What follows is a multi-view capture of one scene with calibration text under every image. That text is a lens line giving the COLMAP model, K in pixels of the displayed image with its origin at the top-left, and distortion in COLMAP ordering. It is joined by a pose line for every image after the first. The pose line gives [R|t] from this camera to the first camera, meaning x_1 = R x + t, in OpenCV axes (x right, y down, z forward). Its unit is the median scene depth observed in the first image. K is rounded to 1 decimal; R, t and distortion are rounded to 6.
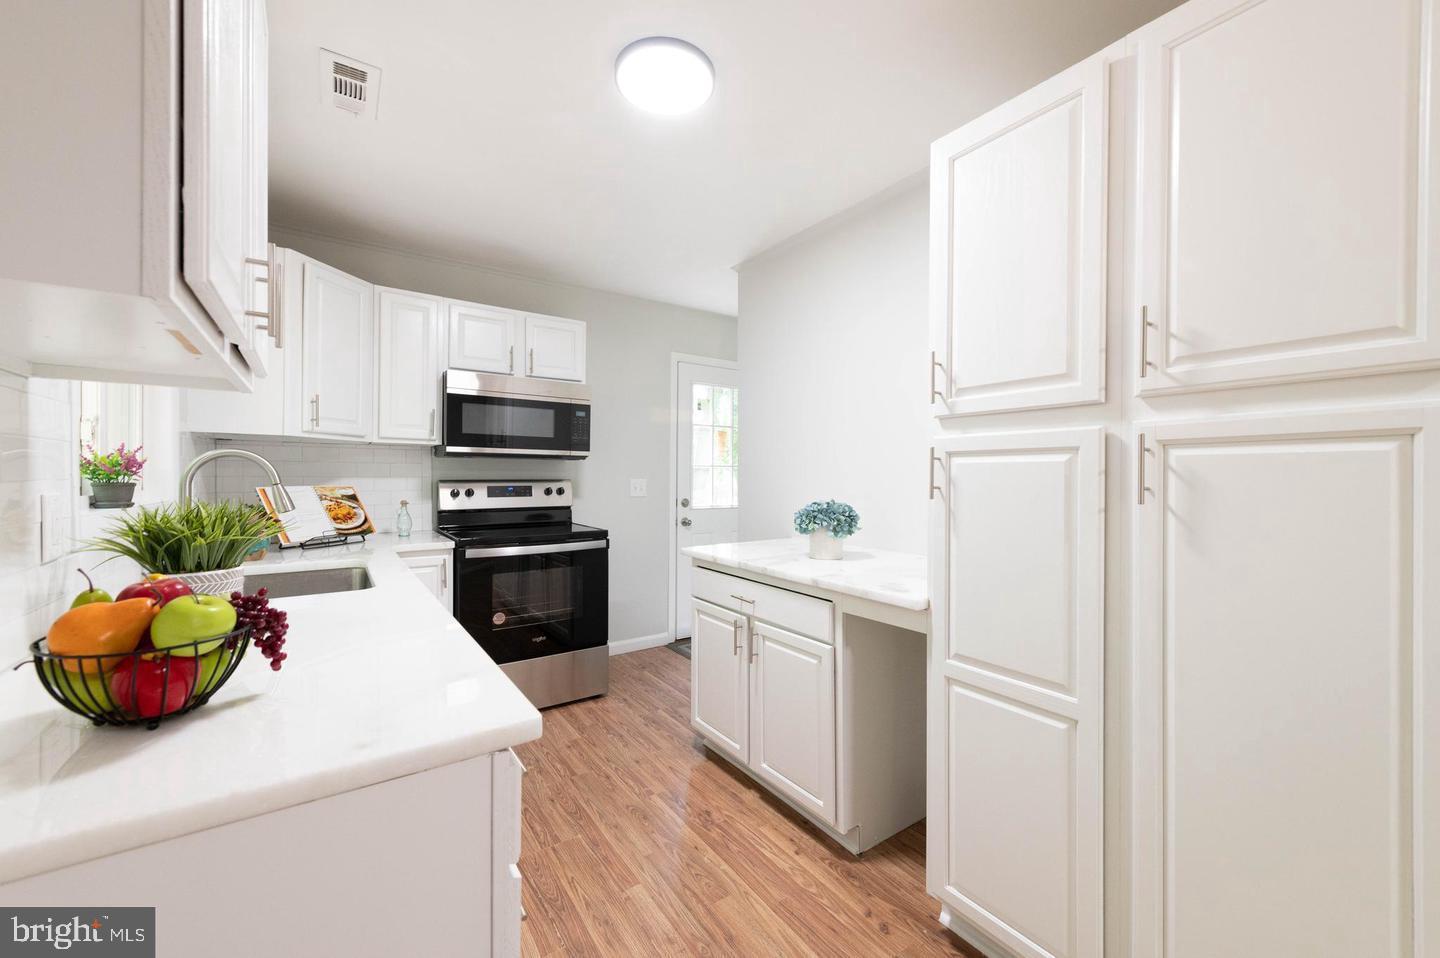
lens RADIAL K [[565.0, 0, 726.1], [0, 565.0, 476.0], [0, 0, 1]] dist [0.014938, -0.005217]
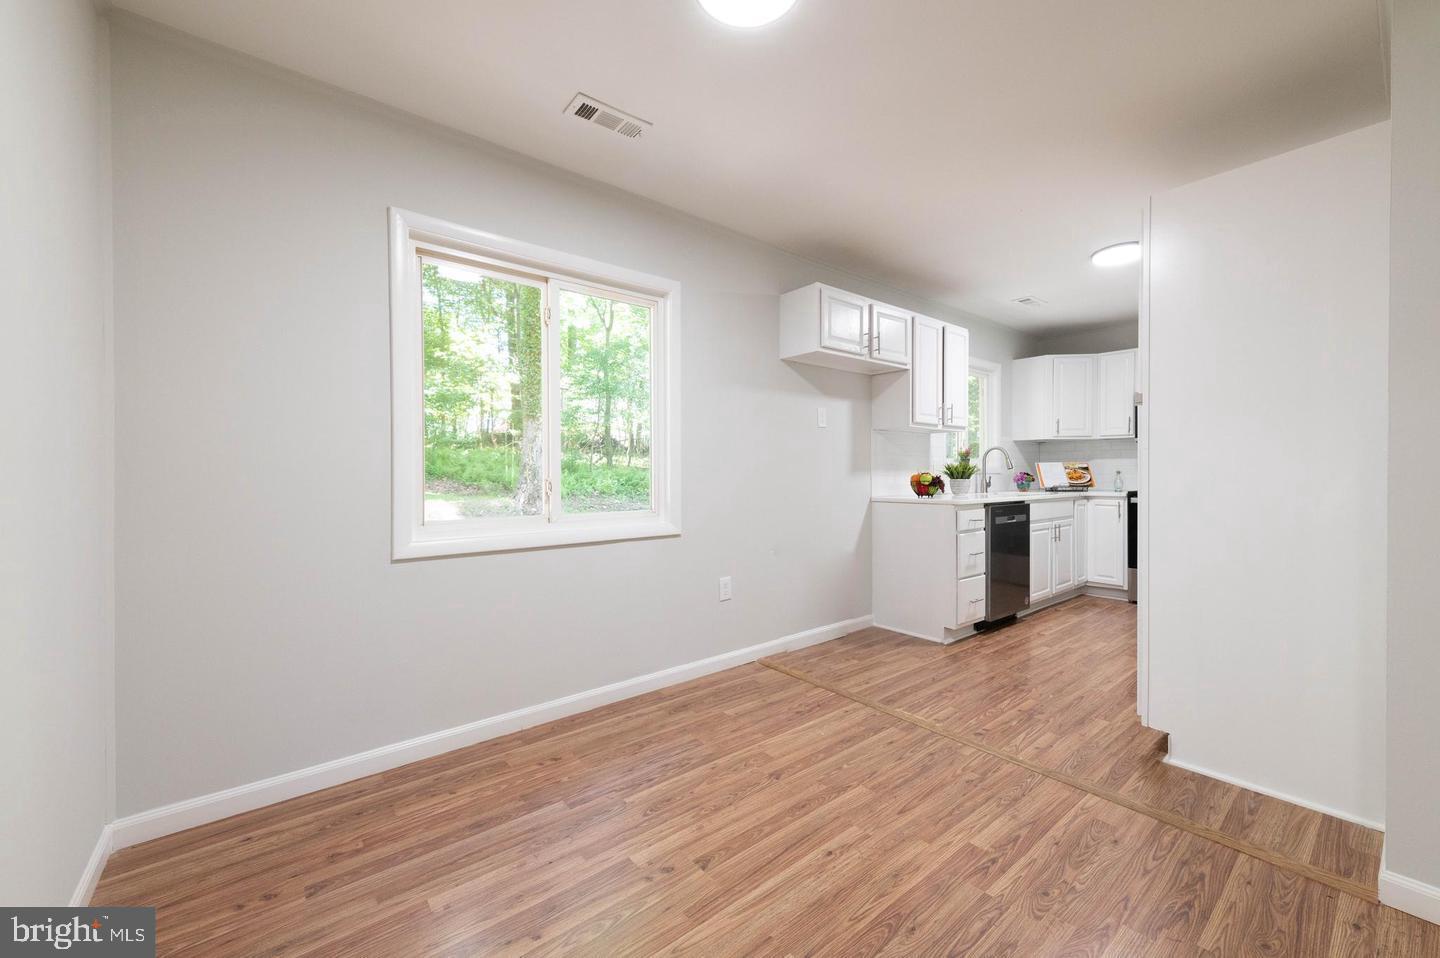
lens RADIAL K [[565.0, 0, 726.1], [0, 565.0, 476.0], [0, 0, 1]] dist [0.014938, -0.005217]
pose [[0.075213, 0.001589, -0.997166, 1.124955], [0.003649, 0.999992, 0.001868, 0.053471], [0.997161, -0.003779, 0.075206, -0.346369]]
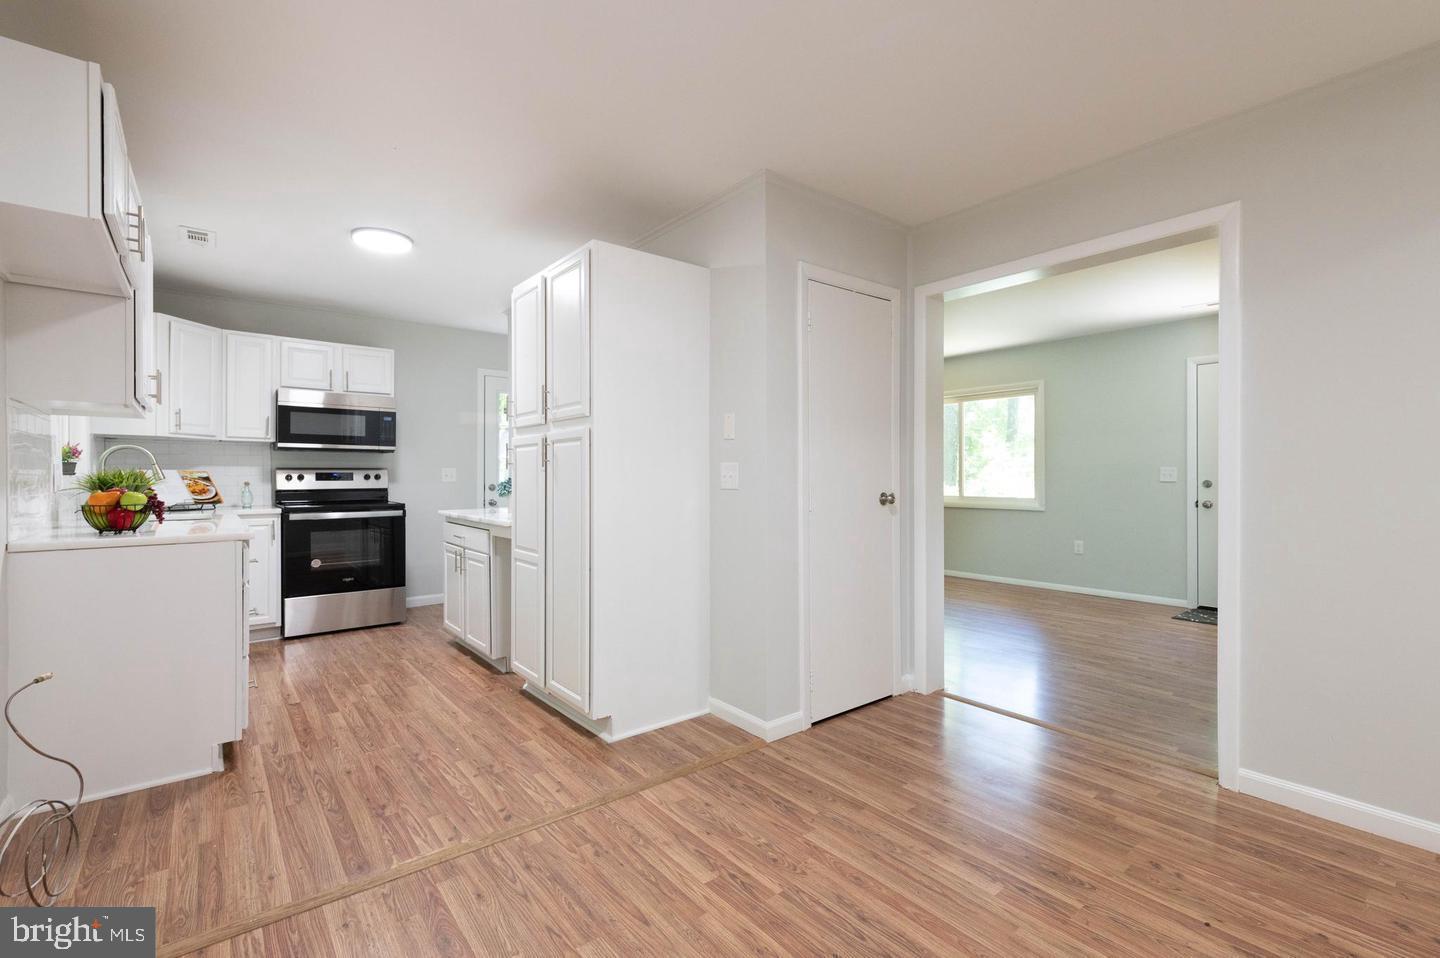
lens RADIAL K [[641.9, 0, 727.9], [0, 641.9, 475.7], [0, 0, 1]] dist [0.009173, -0.000600]
pose [[0.997258, -0.005558, 0.073791, 0.513453], [0.005589, 0.999984, -0.000208, 0.036414], [-0.073789, 0.000620, 0.997274, -0.693781]]
